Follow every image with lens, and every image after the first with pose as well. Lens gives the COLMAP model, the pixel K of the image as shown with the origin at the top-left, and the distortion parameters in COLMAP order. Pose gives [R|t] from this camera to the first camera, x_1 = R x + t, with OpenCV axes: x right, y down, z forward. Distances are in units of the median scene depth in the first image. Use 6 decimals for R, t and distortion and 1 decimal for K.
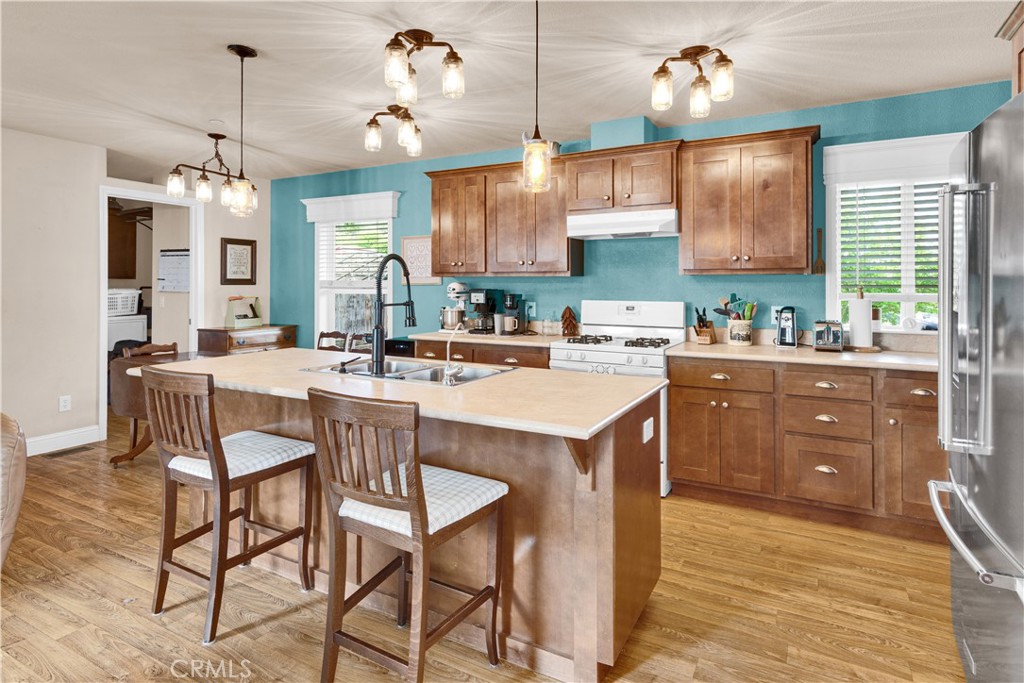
lens RADIAL K [[550.9, 0, 509.7], [0, 550.9, 284.1], [0, 0, 1]] dist [-0.011086, 0.001511]
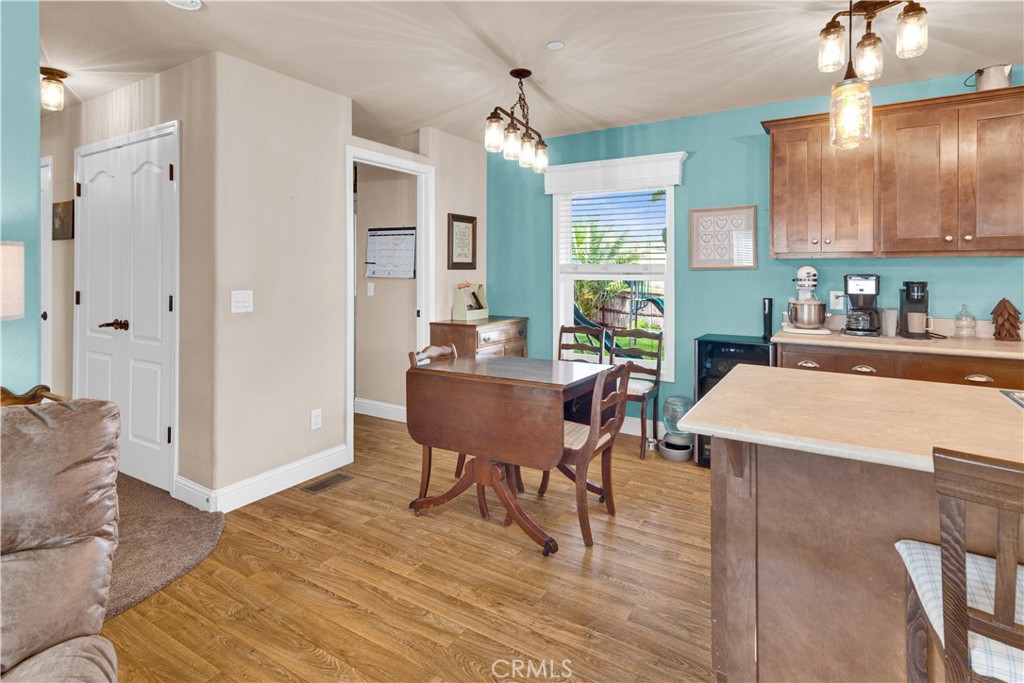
lens RADIAL K [[528.5, 0, 502.0], [0, 528.5, 268.9], [0, 0, 1]] dist [0.021160, -0.000516]
pose [[0.997197, -0.001579, -0.074800, -0.392703], [0.001693, 0.999998, 0.001452, -0.000729], [0.074797, -0.001575, 0.997198, 0.206243]]
